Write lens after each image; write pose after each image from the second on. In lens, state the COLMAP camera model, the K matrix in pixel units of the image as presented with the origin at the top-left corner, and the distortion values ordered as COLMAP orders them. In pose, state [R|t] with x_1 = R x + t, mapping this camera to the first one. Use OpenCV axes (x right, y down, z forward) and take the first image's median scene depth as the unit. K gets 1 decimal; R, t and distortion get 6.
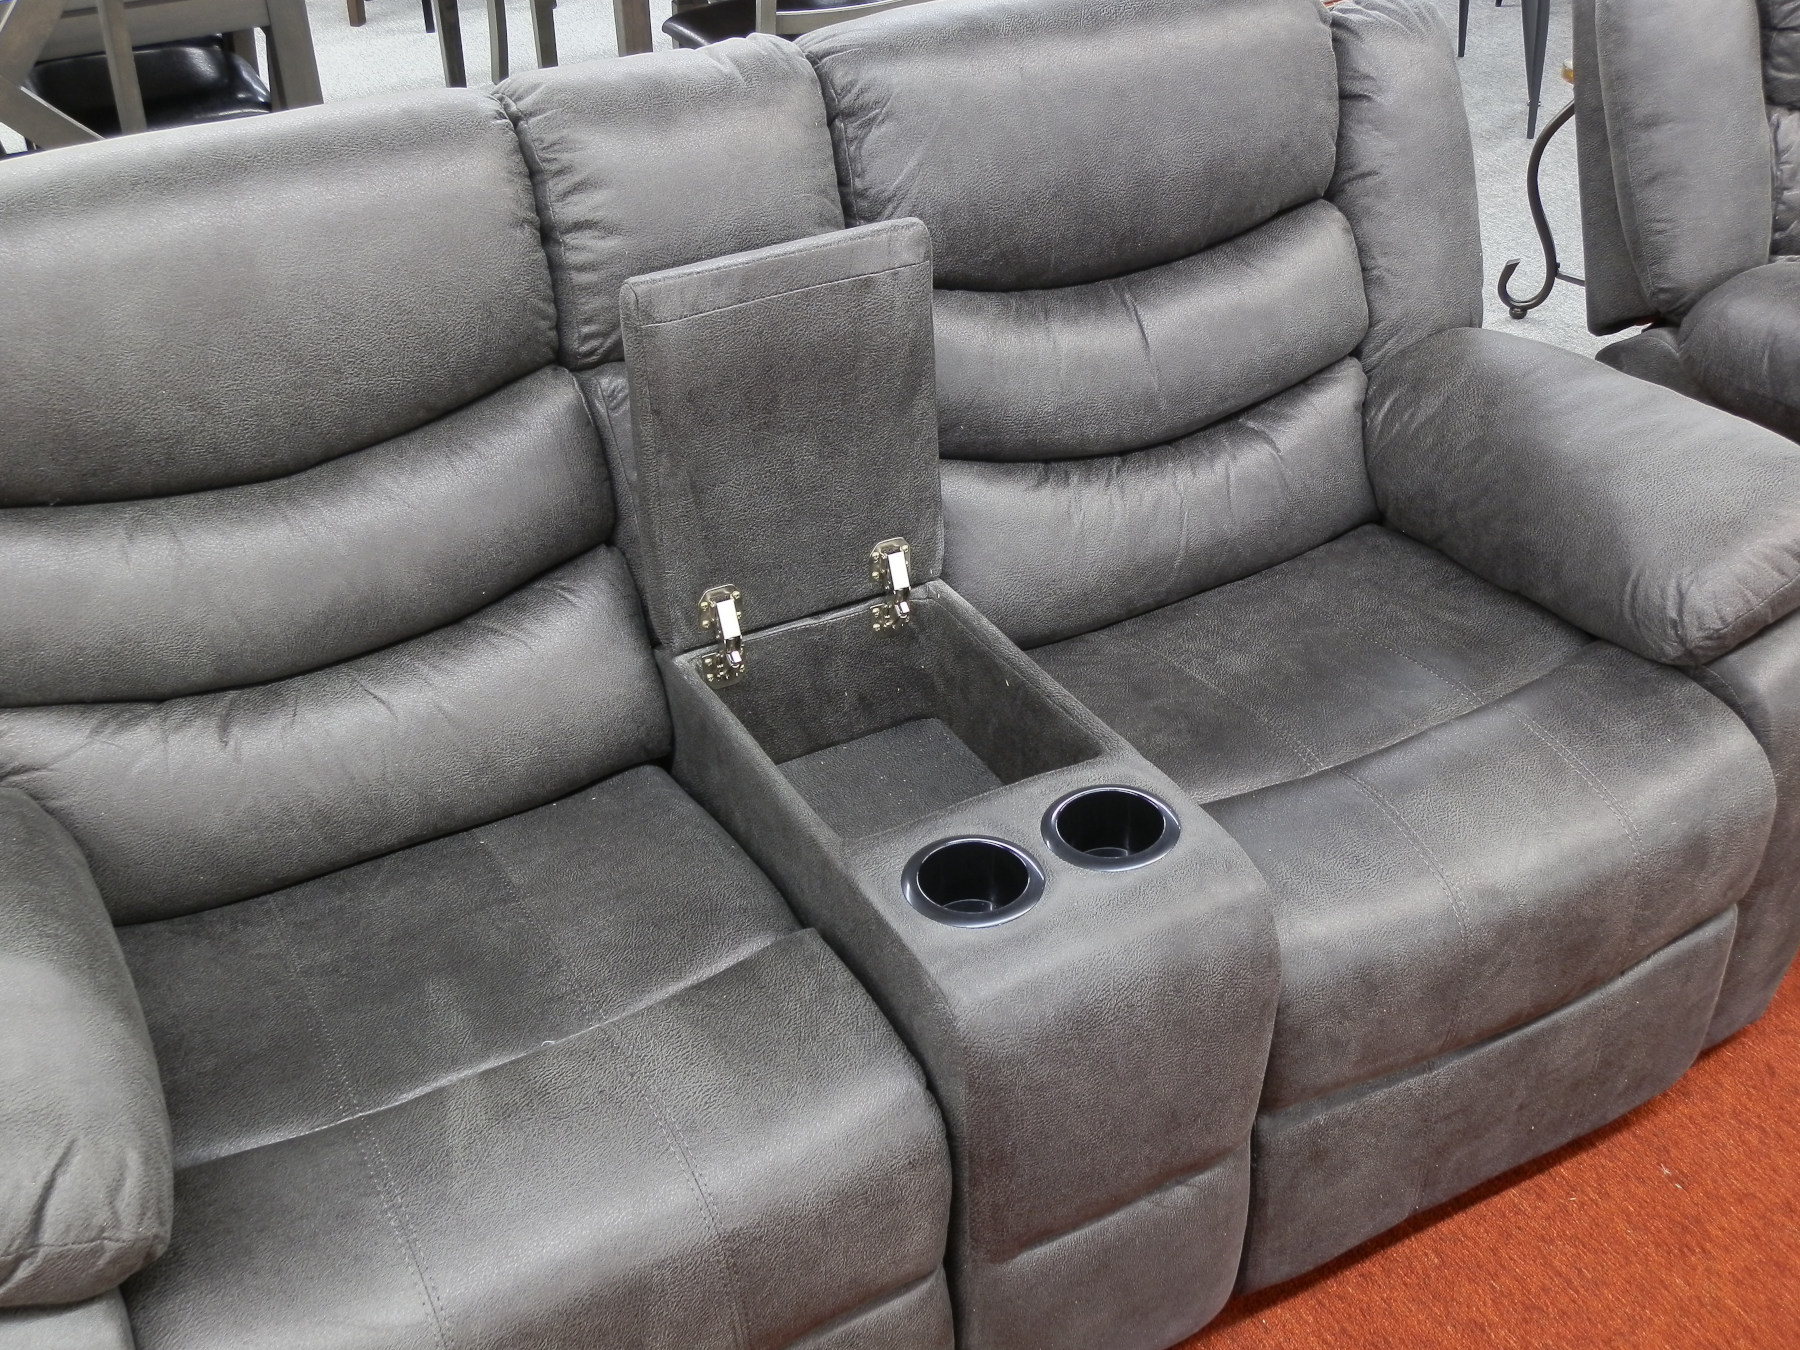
lens RADIAL K [[2011.6, 0, 900.0], [0, 2011.6, 675.0], [0, 0, 1]] dist [0.003824, -0.019074]
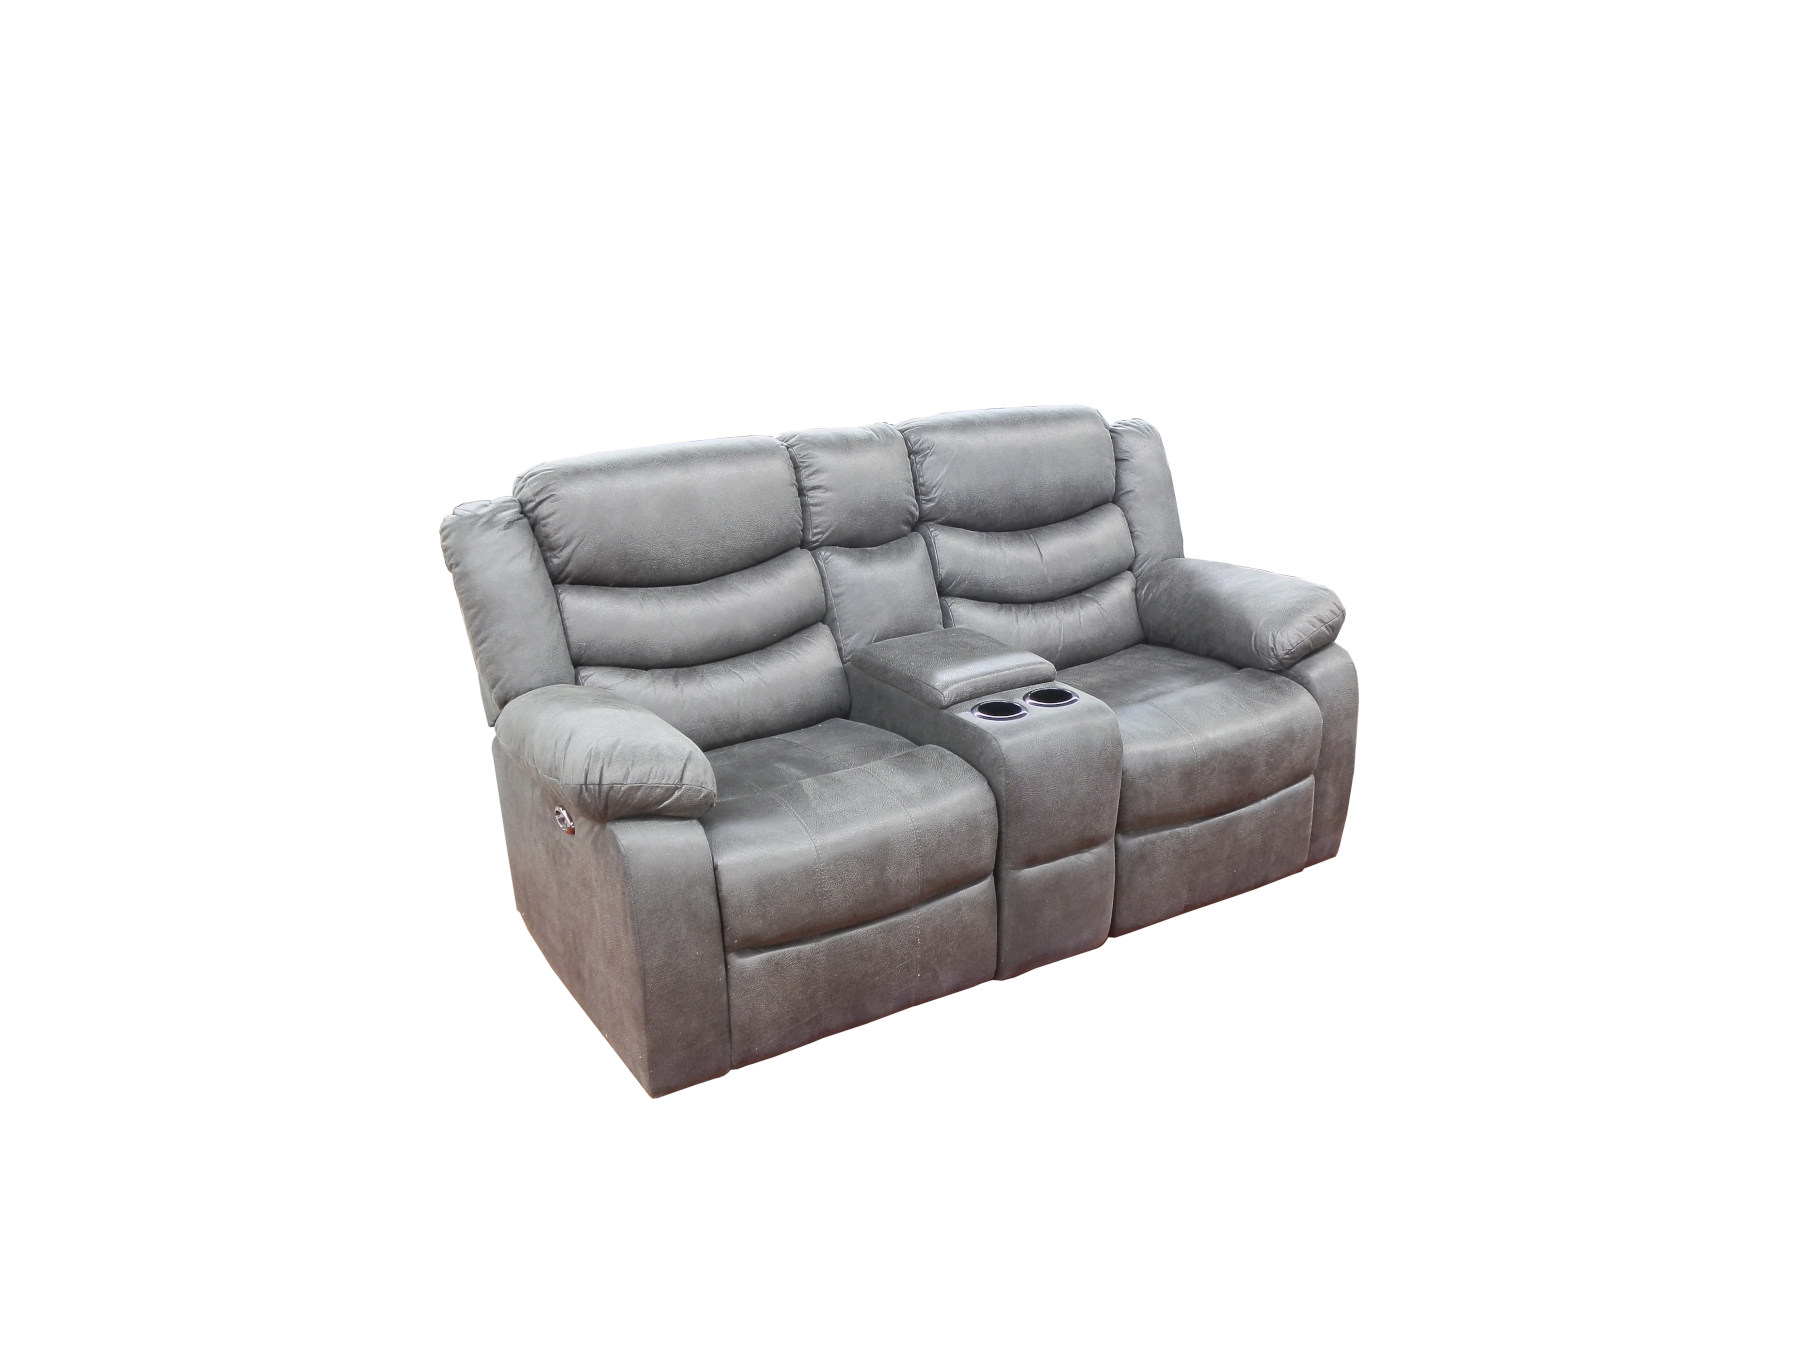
lens RADIAL K [[1489.9, 0, 900.0], [0, 1489.9, 675.0], [0, 0, 1]] dist [-0.000987, 0.000210]
pose [[0.996616, -0.014702, 0.080871, -0.196779], [0.035022, 0.966048, -0.255977, 0.440467], [-0.074362, 0.257943, 0.963294, -0.655788]]
